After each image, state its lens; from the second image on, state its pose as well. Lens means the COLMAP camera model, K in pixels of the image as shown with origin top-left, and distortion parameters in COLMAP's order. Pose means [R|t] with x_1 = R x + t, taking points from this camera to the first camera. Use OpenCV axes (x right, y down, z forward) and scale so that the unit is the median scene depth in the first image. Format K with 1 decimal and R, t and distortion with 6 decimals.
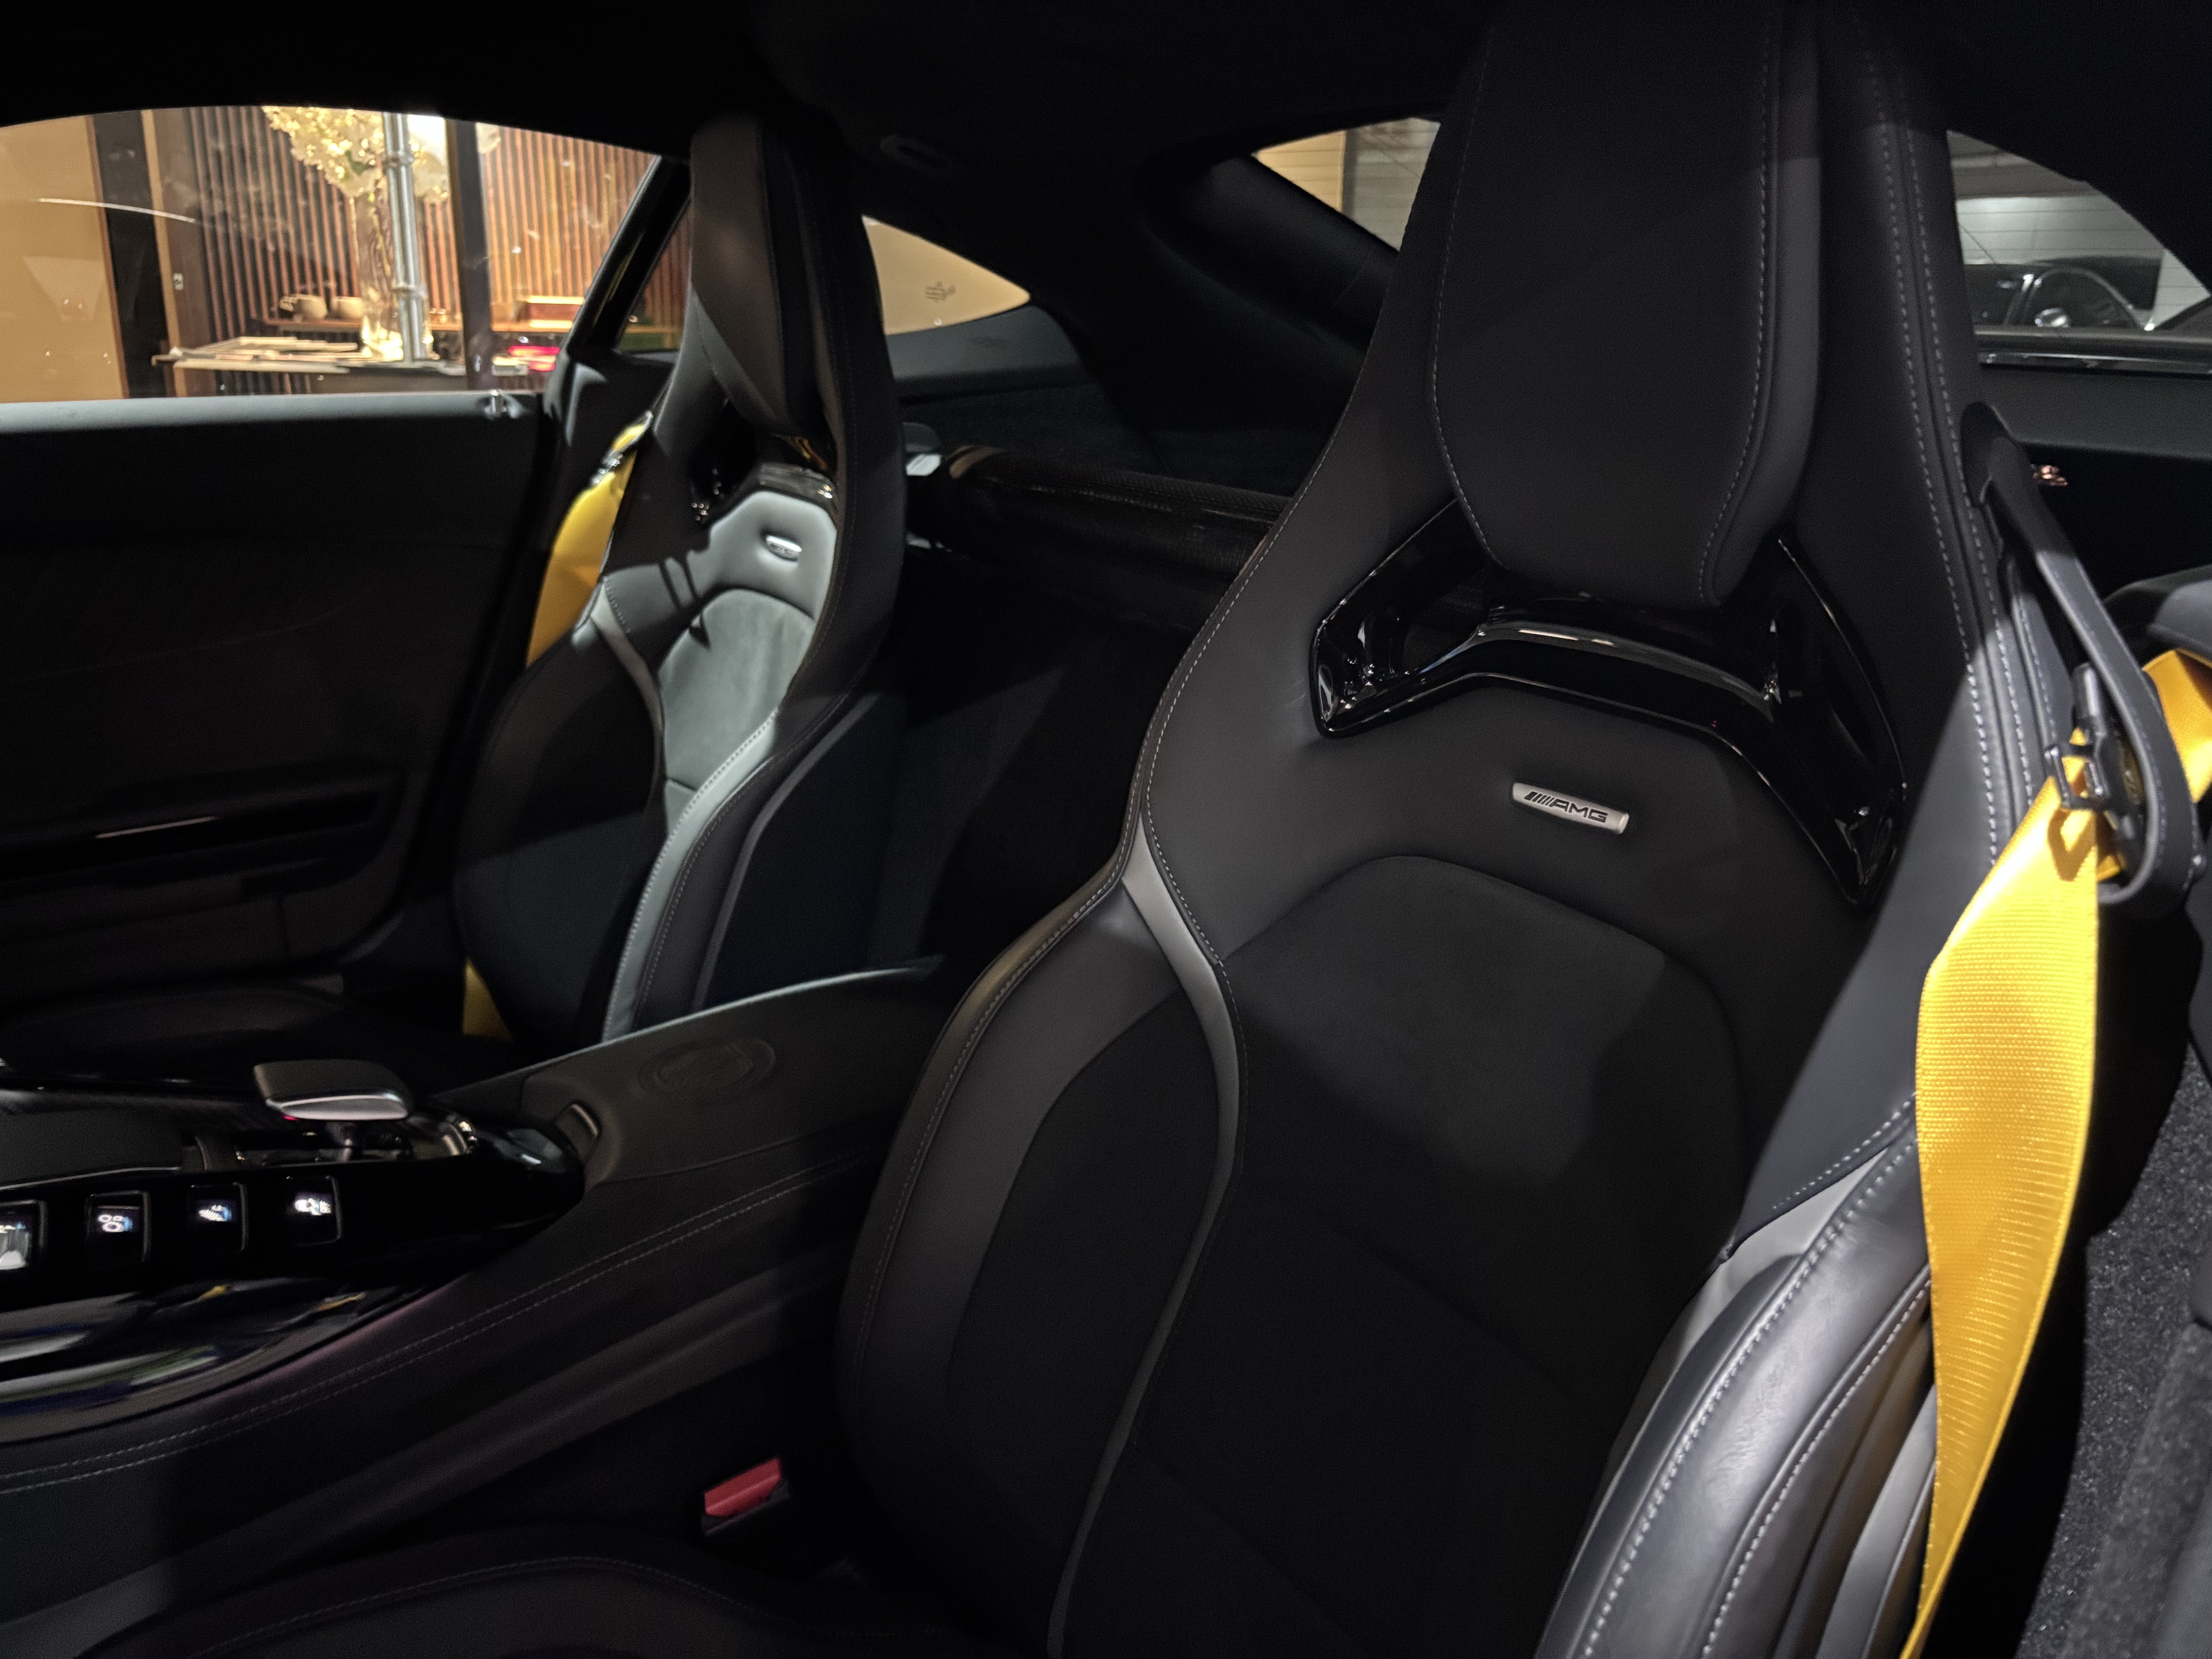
lens RADIAL K [[1657.9, 0, 1106.5], [0, 1657.9, 827.5], [0, 0, 1]] dist [0.028217, 0.000959]
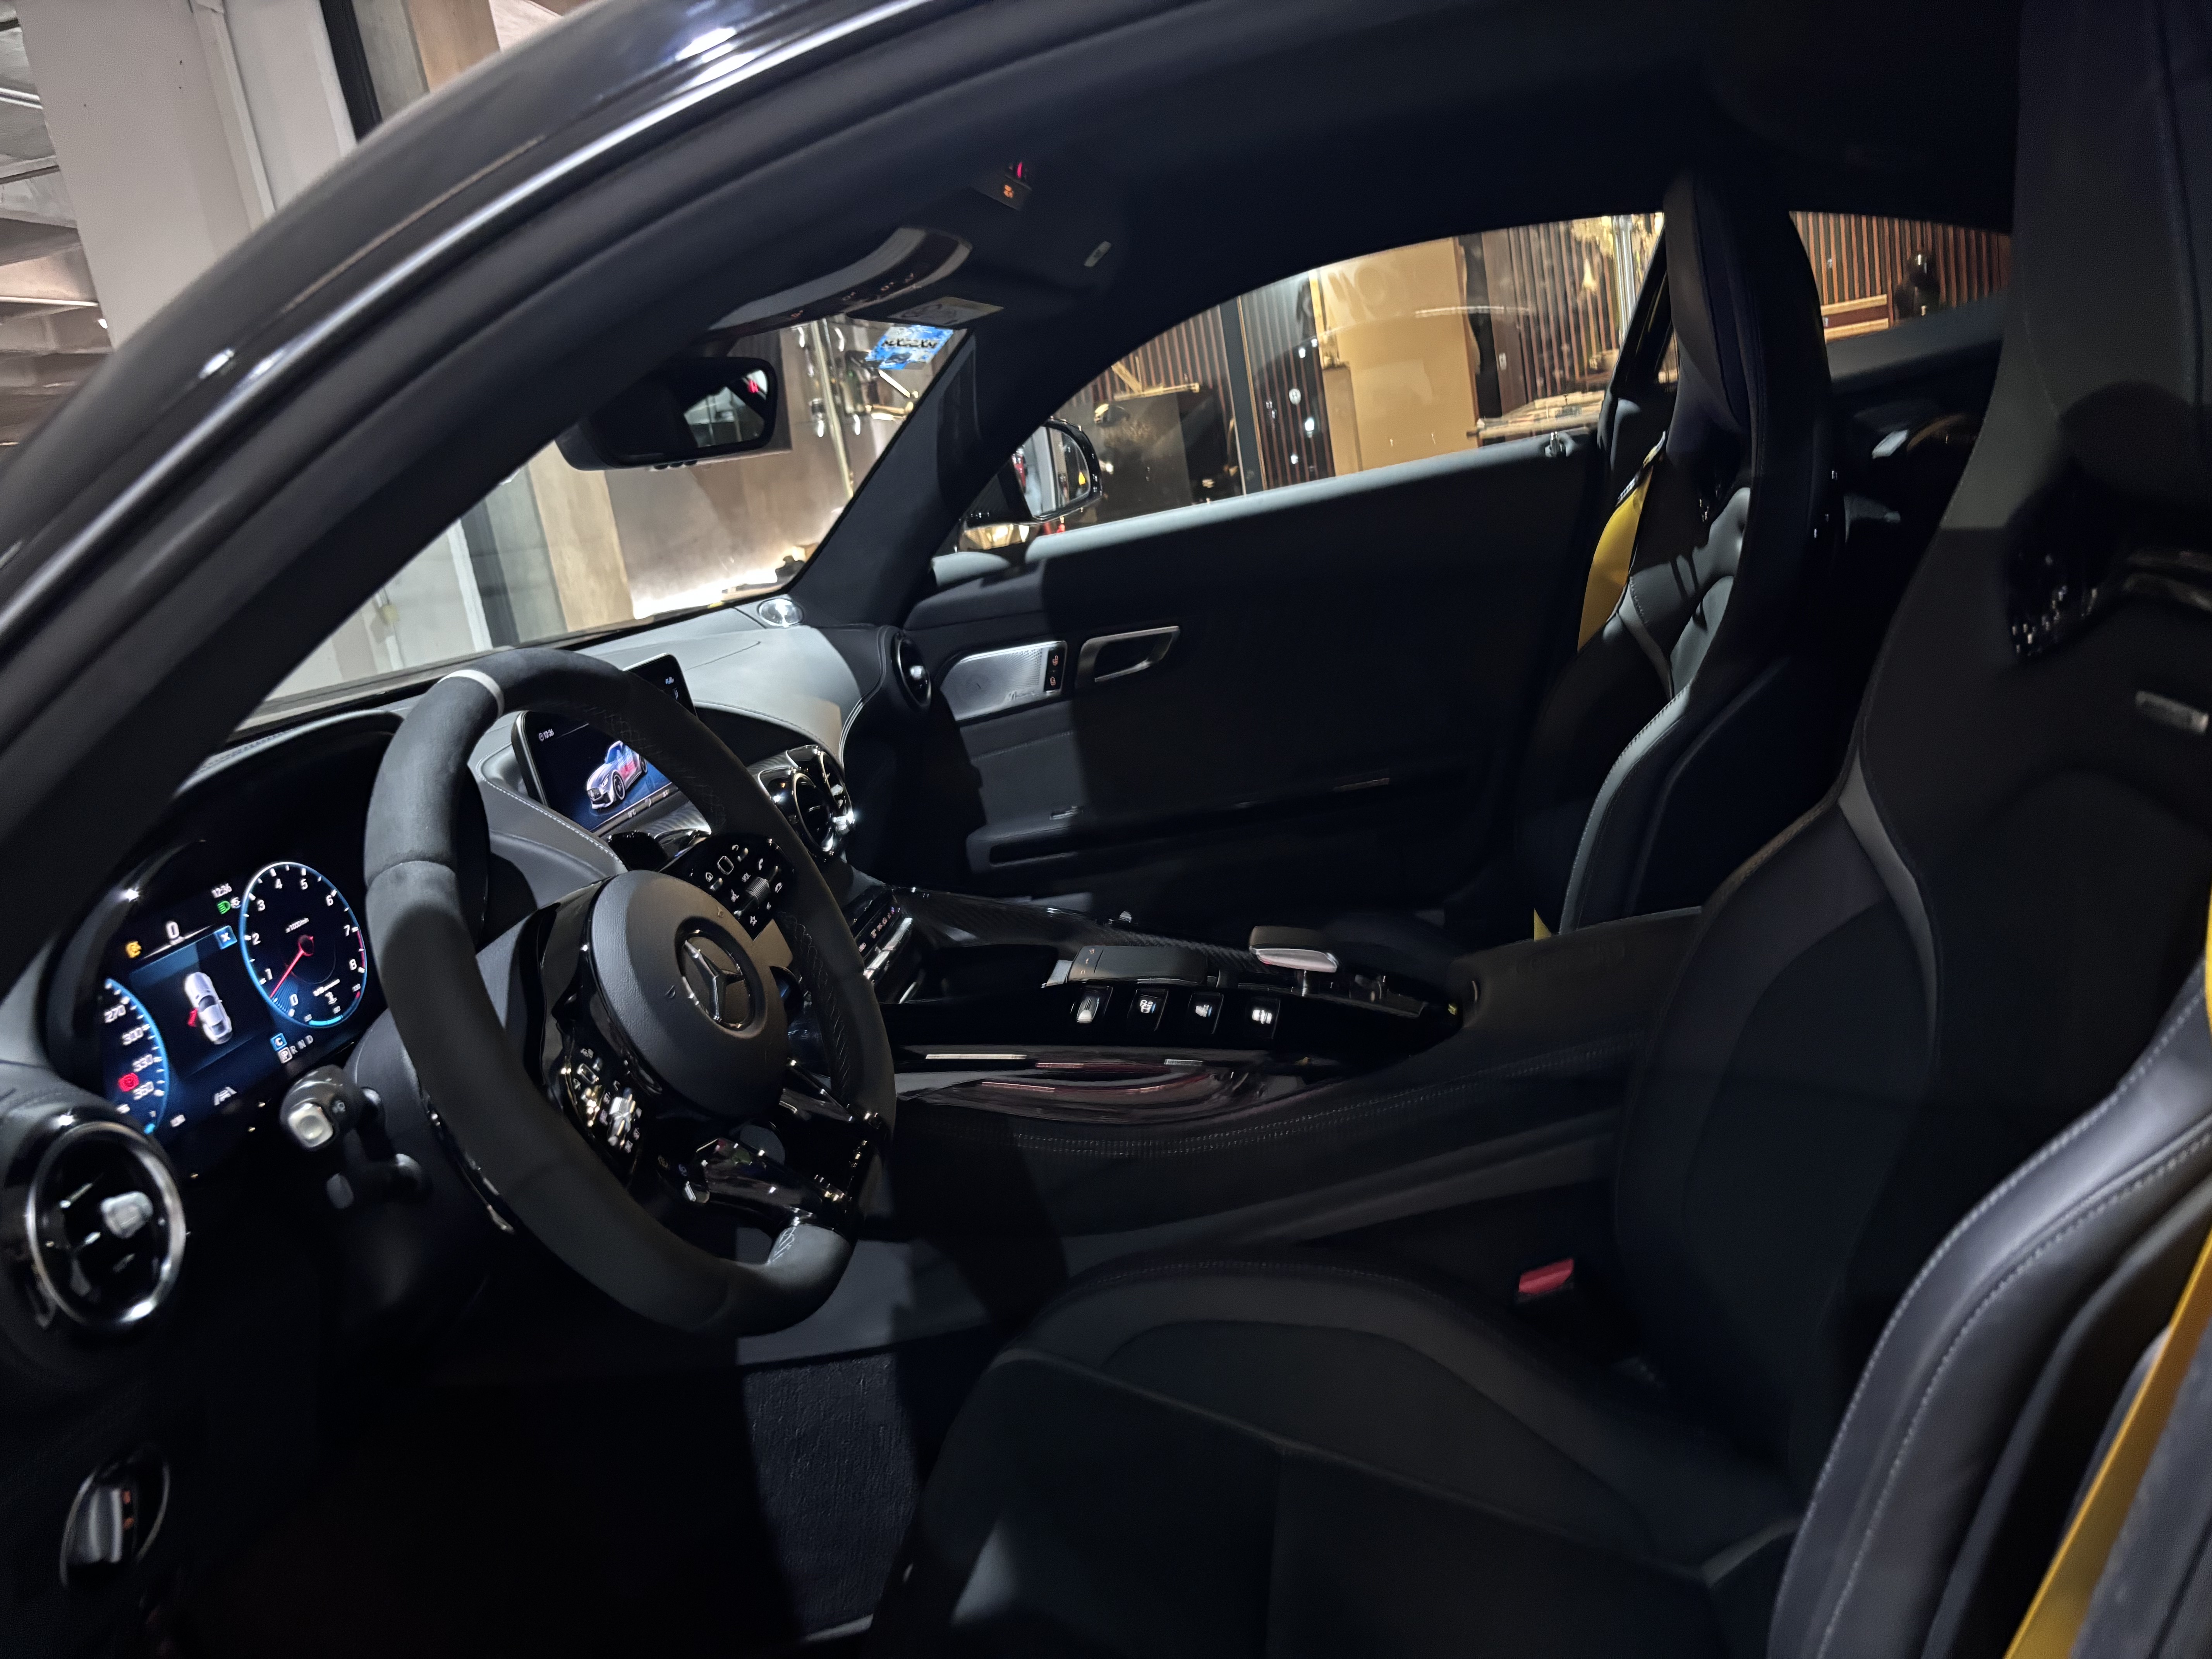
lens RADIAL K [[1678.2, 0, 1099.4], [0, 1678.2, 895.1], [0, 0, 1]] dist [-0.164707, 0.299975]
pose [[0.708557, 0.035452, -0.704763, 0.261324], [-0.015039, 0.999269, 0.035146, 0.037194], [0.705494, -0.014304, 0.708572, -0.090451]]
